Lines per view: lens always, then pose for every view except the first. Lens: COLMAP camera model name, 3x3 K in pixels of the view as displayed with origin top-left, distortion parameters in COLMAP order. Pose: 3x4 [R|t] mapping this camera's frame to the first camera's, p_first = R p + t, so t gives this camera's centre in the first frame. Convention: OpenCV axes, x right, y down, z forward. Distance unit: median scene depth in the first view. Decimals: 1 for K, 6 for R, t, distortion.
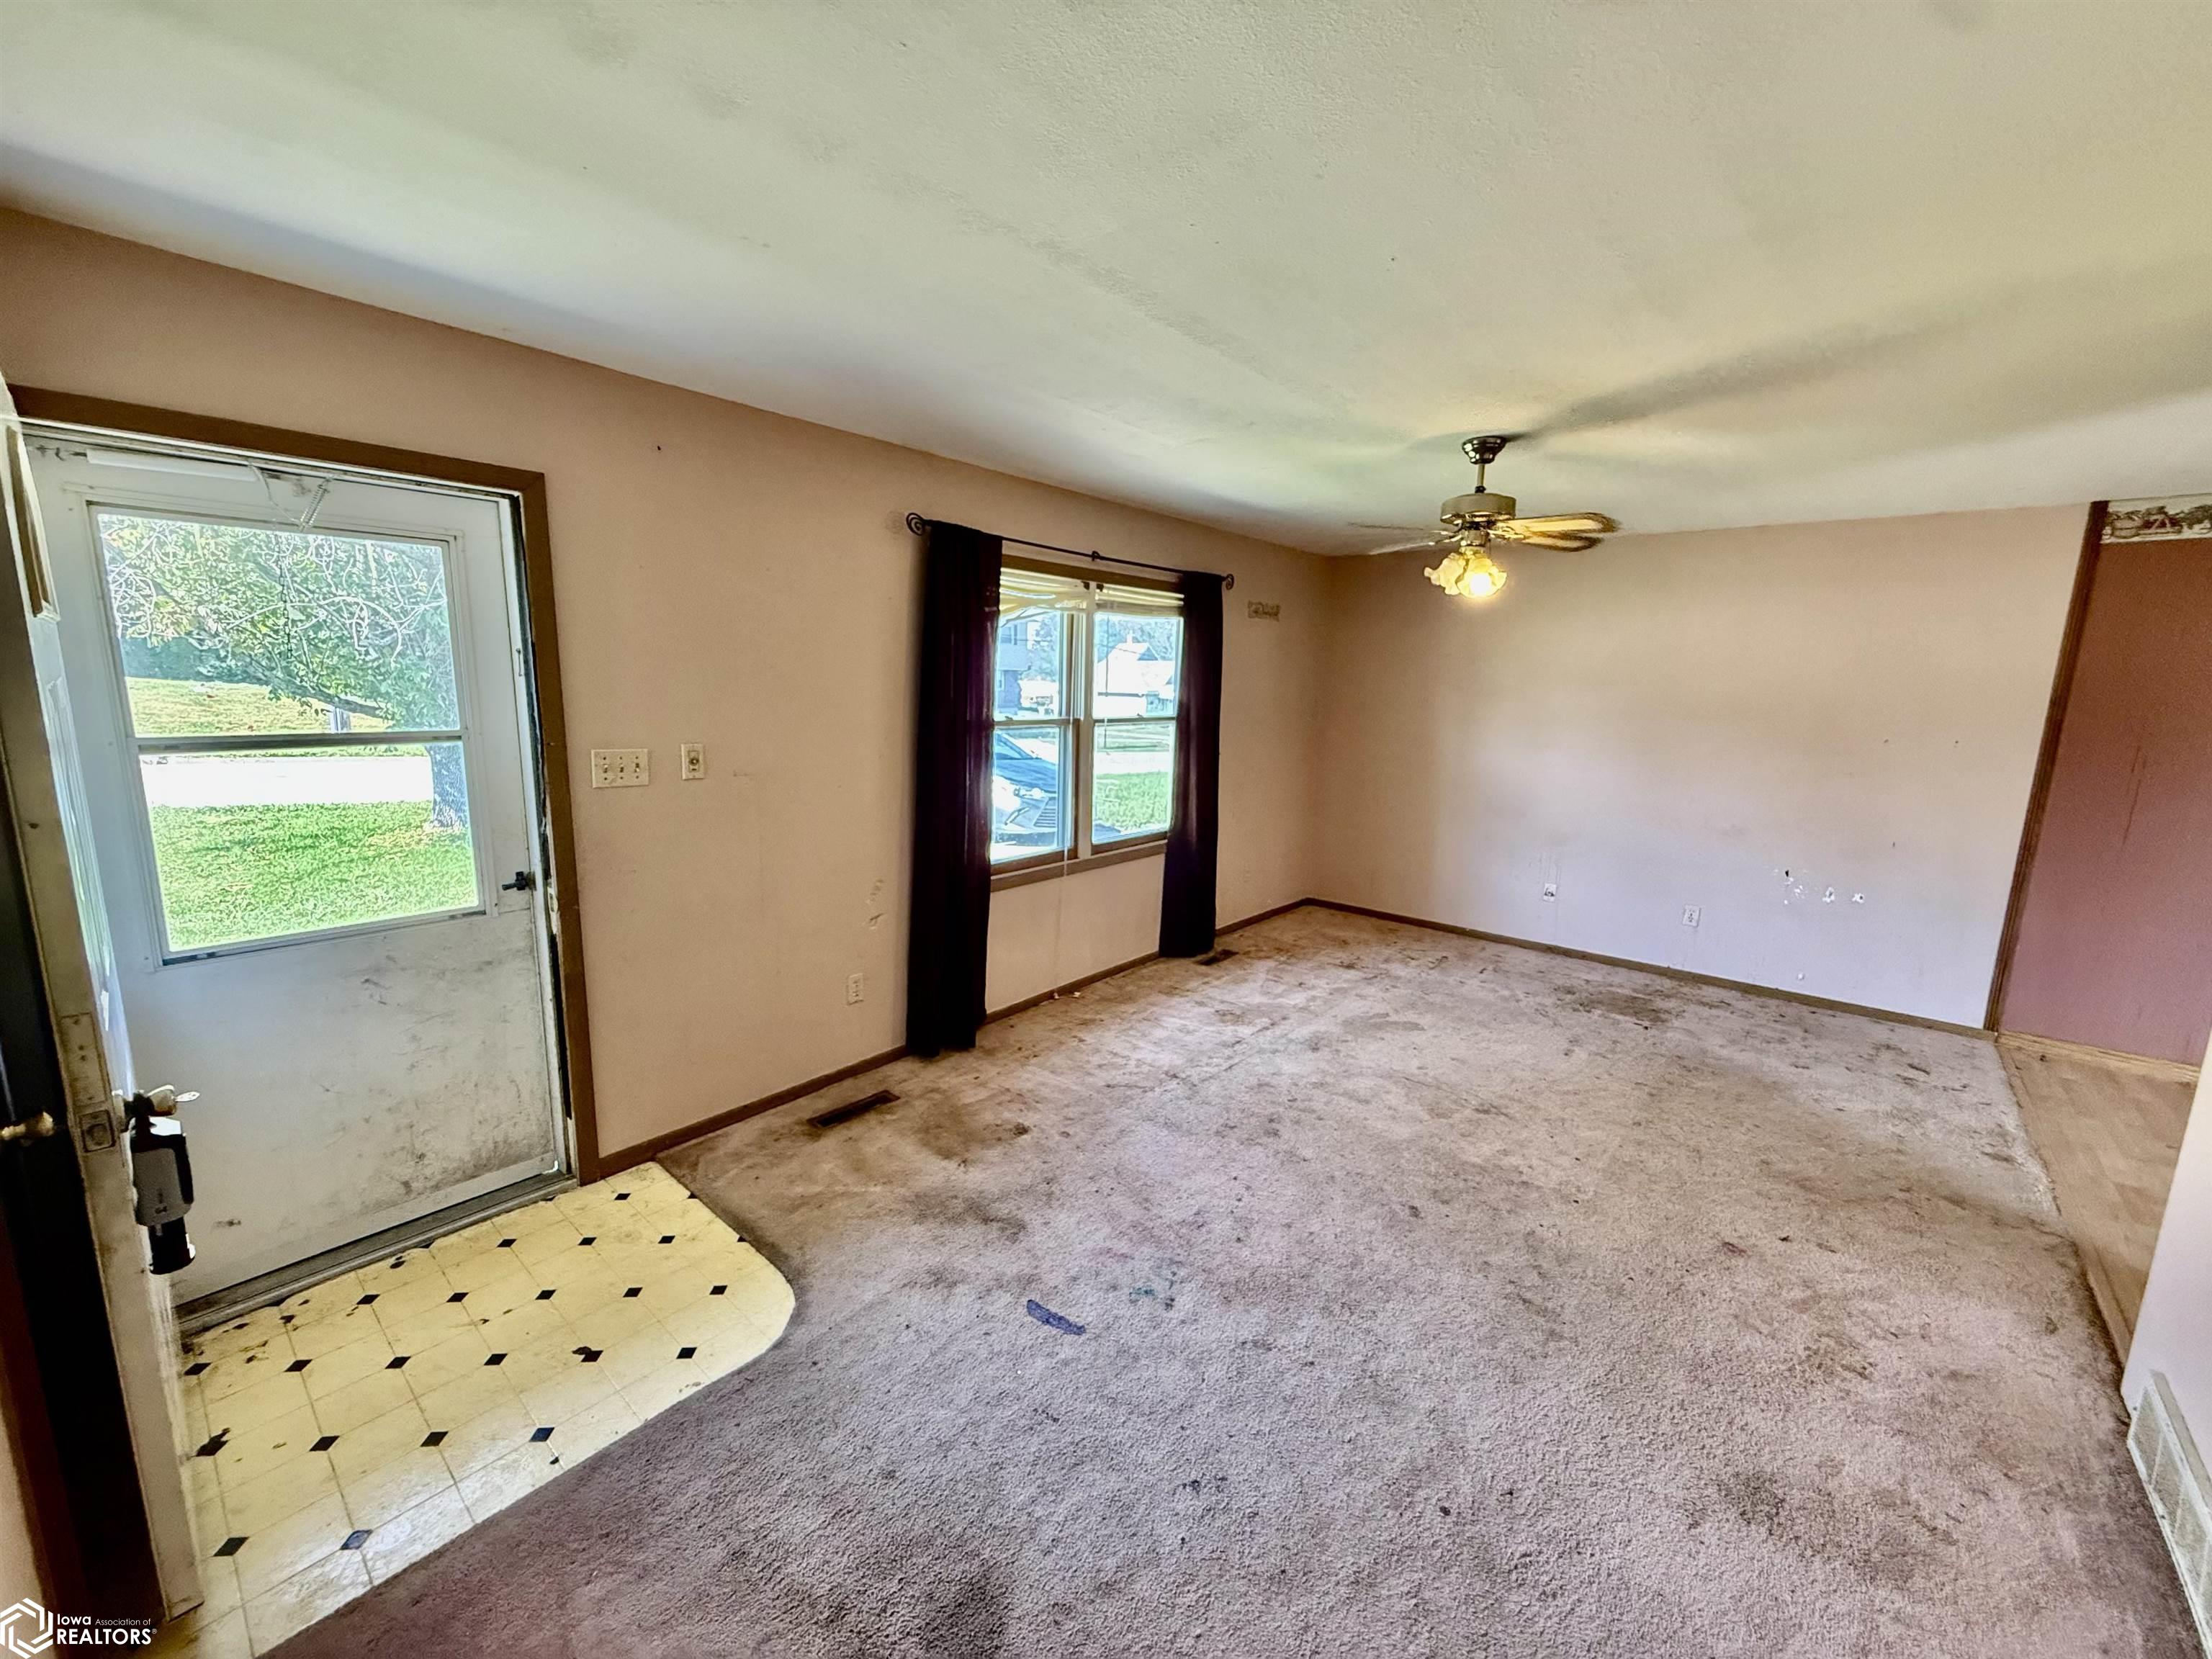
lens RADIAL K [[879.5, 0, 1100.8], [0, 879.5, 822.8], [0, 0, 1]] dist [-0.002308, 0.001067]
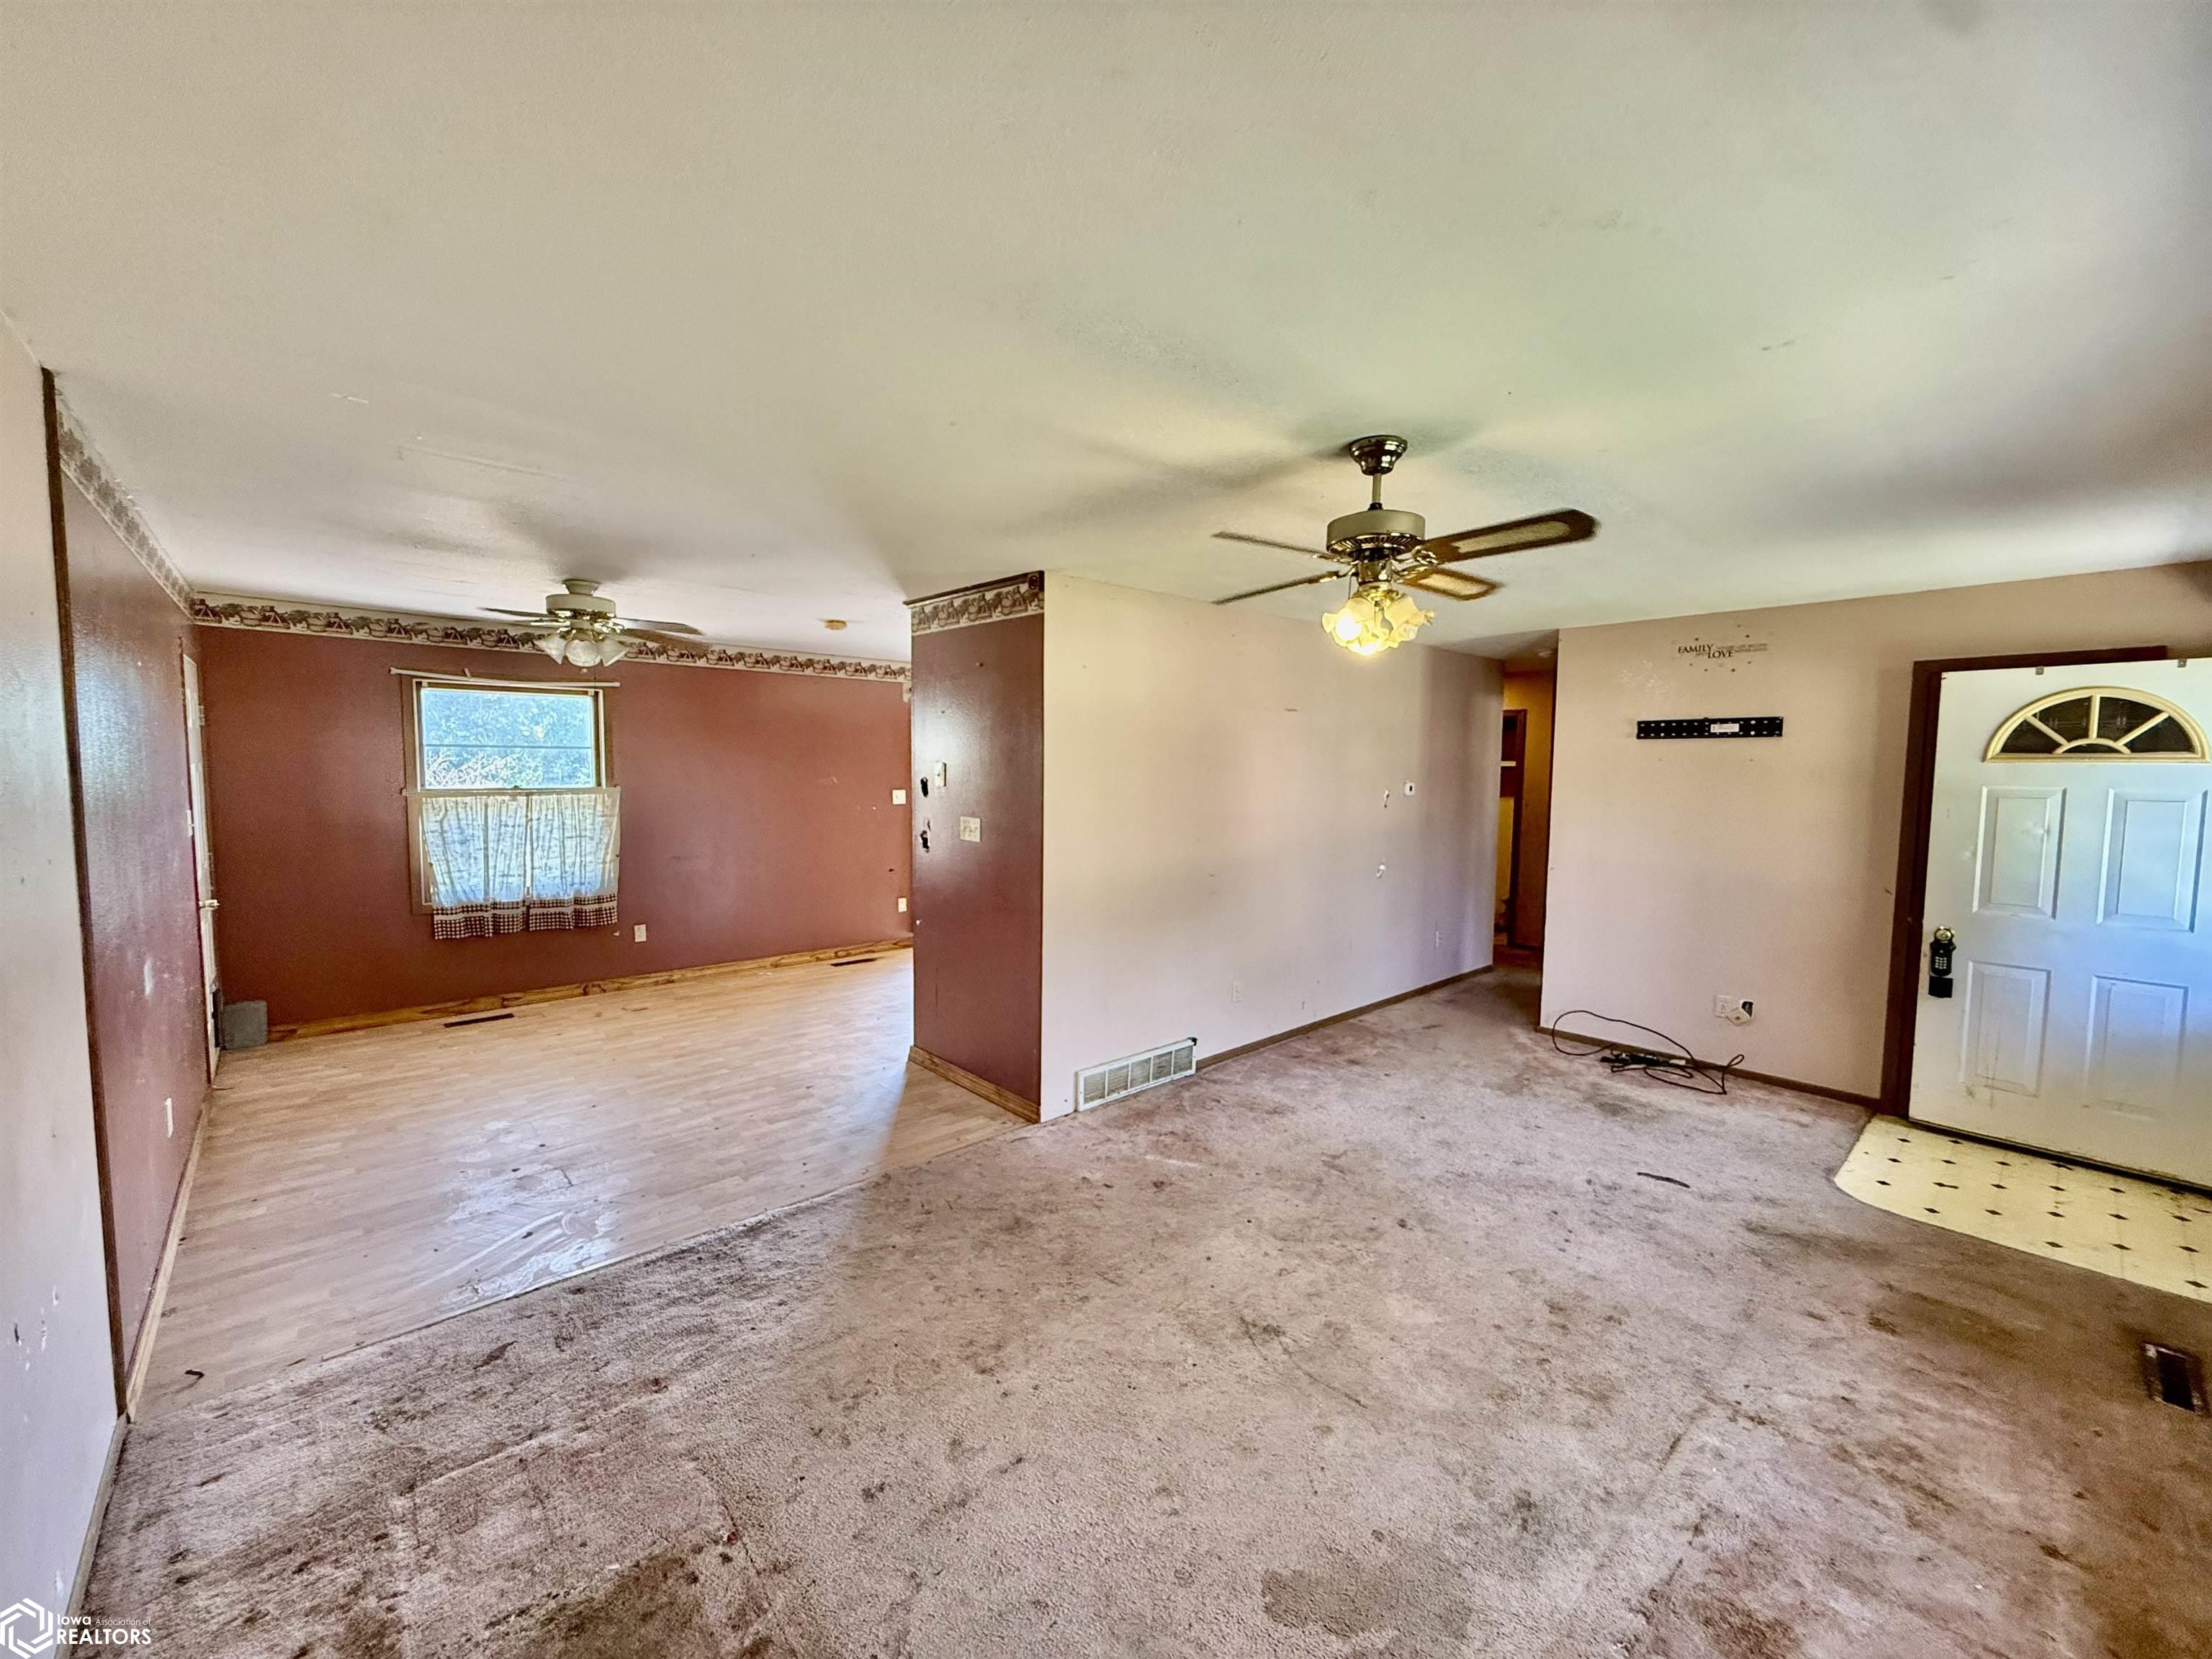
lens RADIAL K [[879.5, 0, 1095.6], [0, 879.5, 830.2], [0, 0, 1]] dist [-0.002308, 0.001067]
pose [[-0.990028, -0.044891, 0.133529, 0.412869], [-0.011339, 0.970186, 0.242097, -0.218677], [-0.140416, 0.238168, -0.961020, 1.347547]]
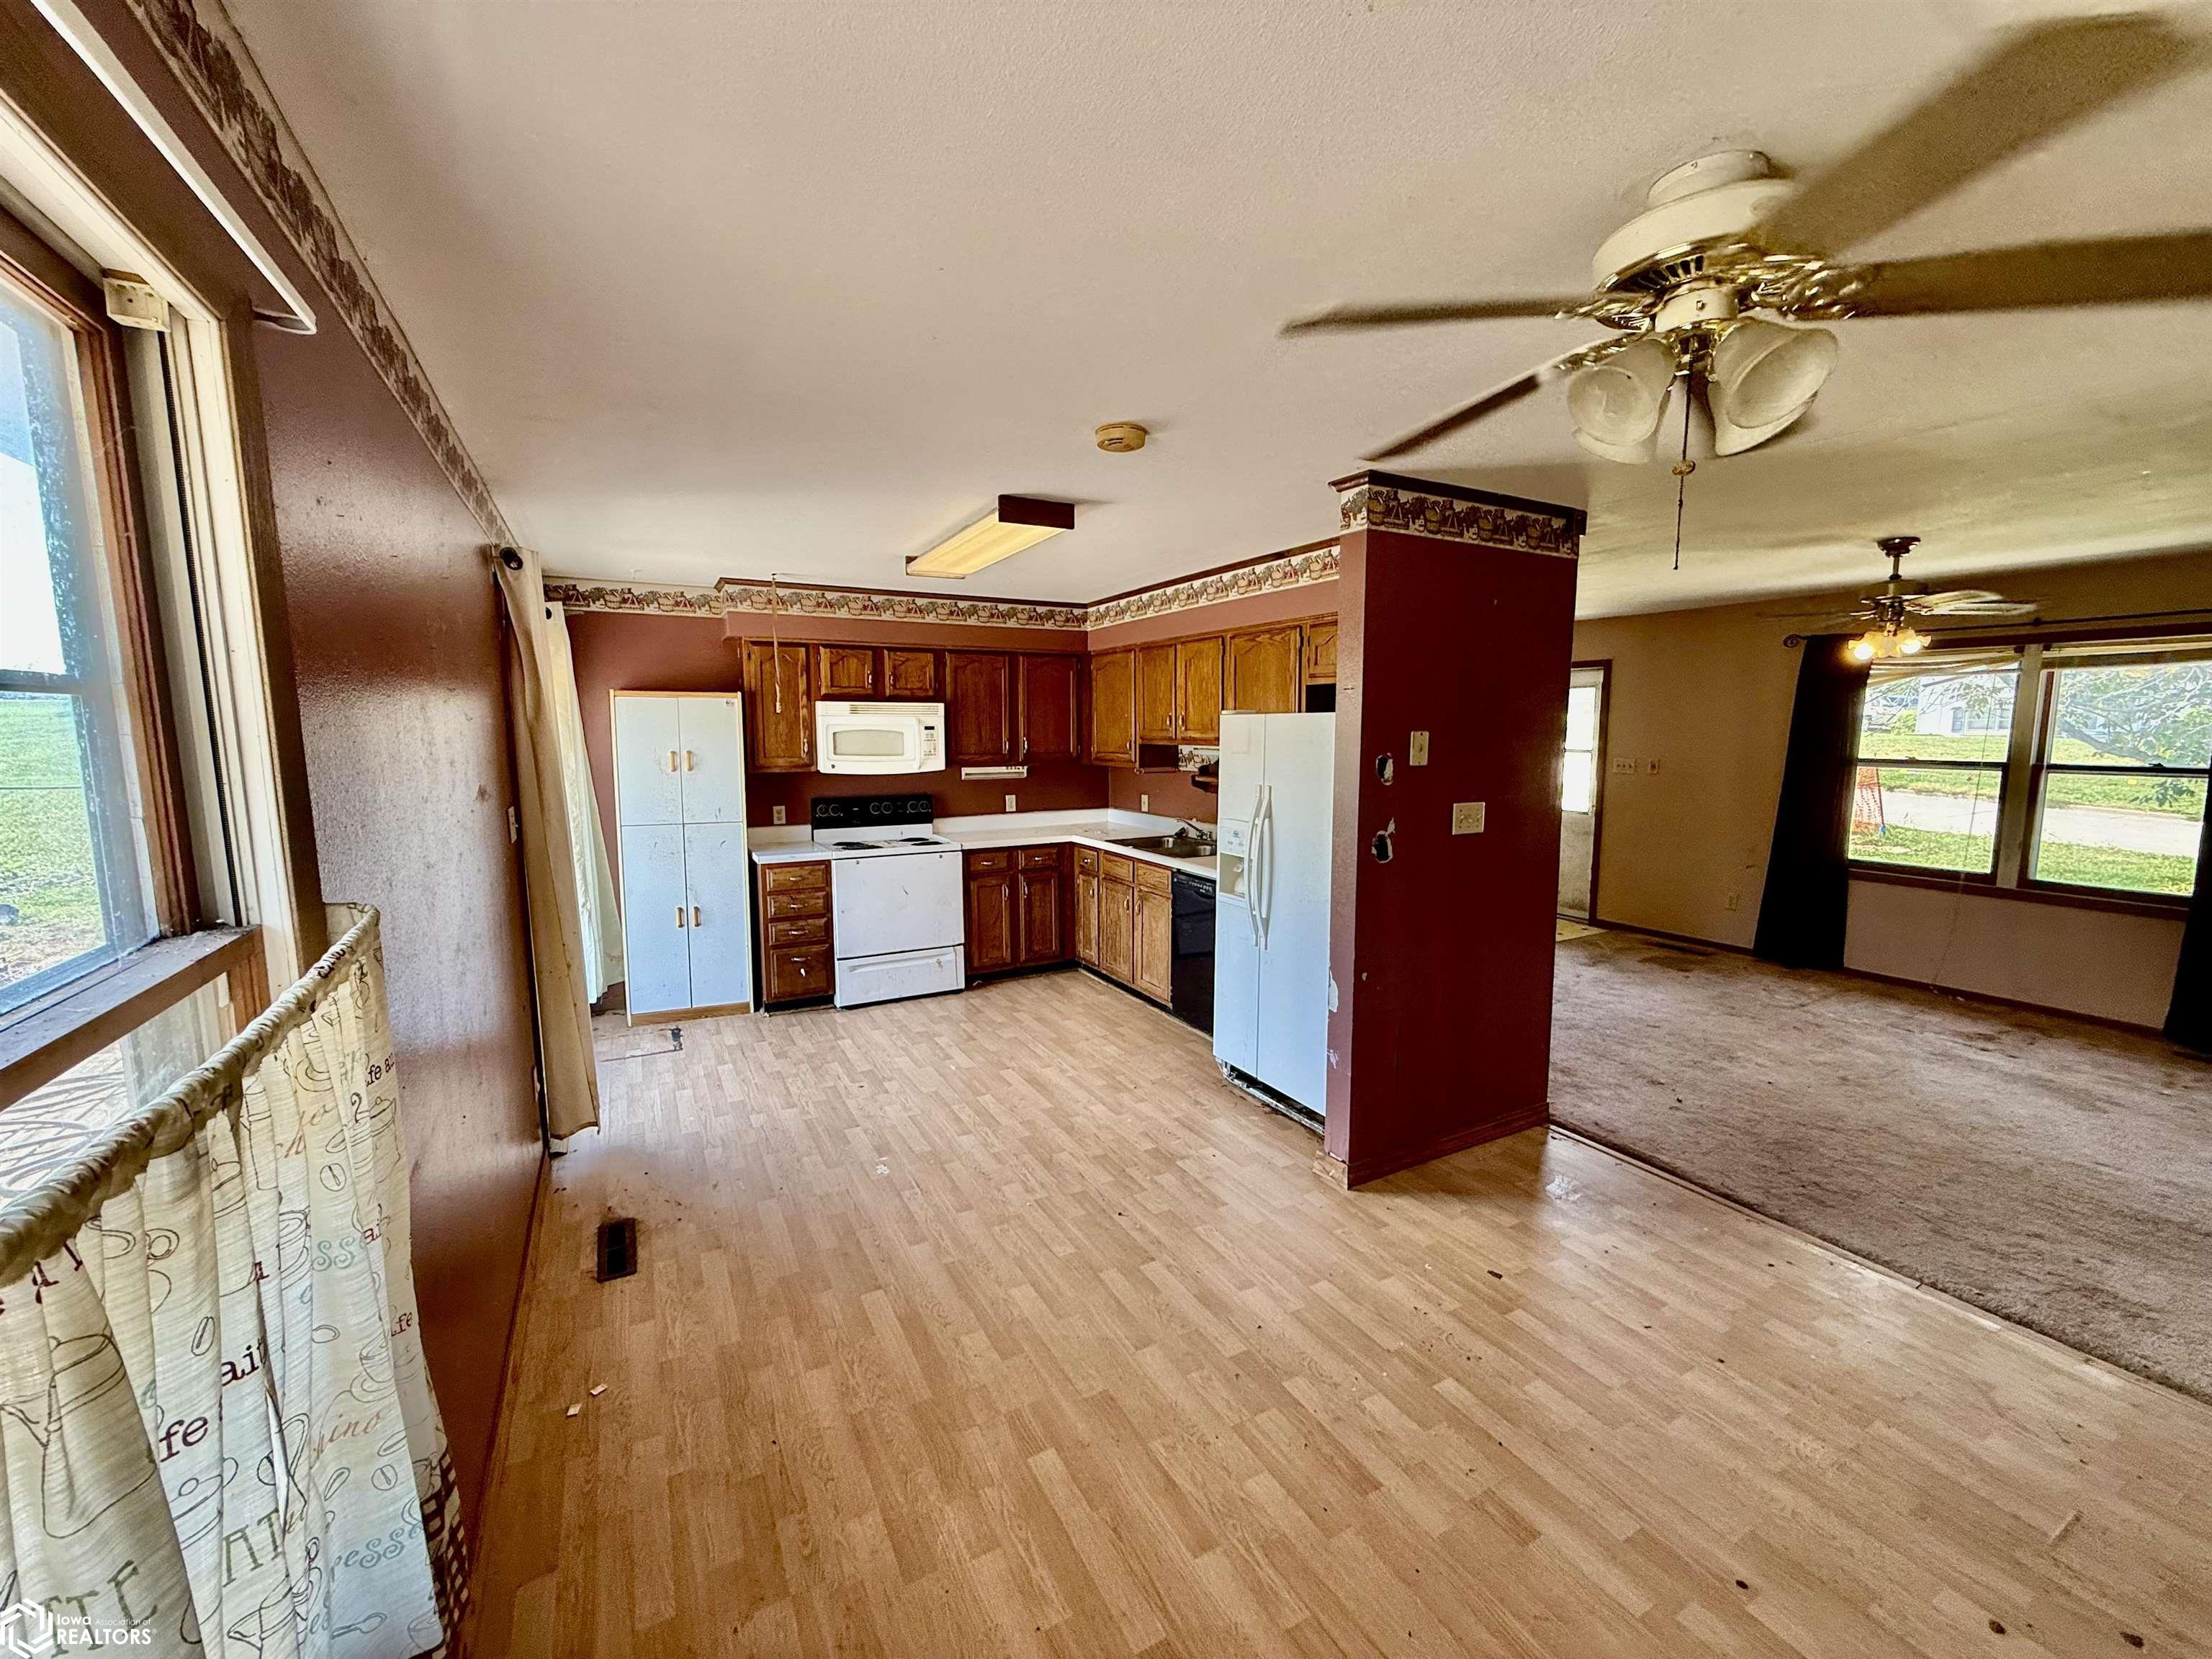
lens RADIAL K [[879.5, 0, 1099.5], [0, 879.5, 834.8], [0, 0, 1]] dist [-0.002308, 0.001067]
pose [[-0.367152, 0.090798, -0.925719, 1.556659], [-0.156398, 0.975029, 0.157664, -0.023543], [0.916918, 0.202667, -0.343783, 0.336651]]
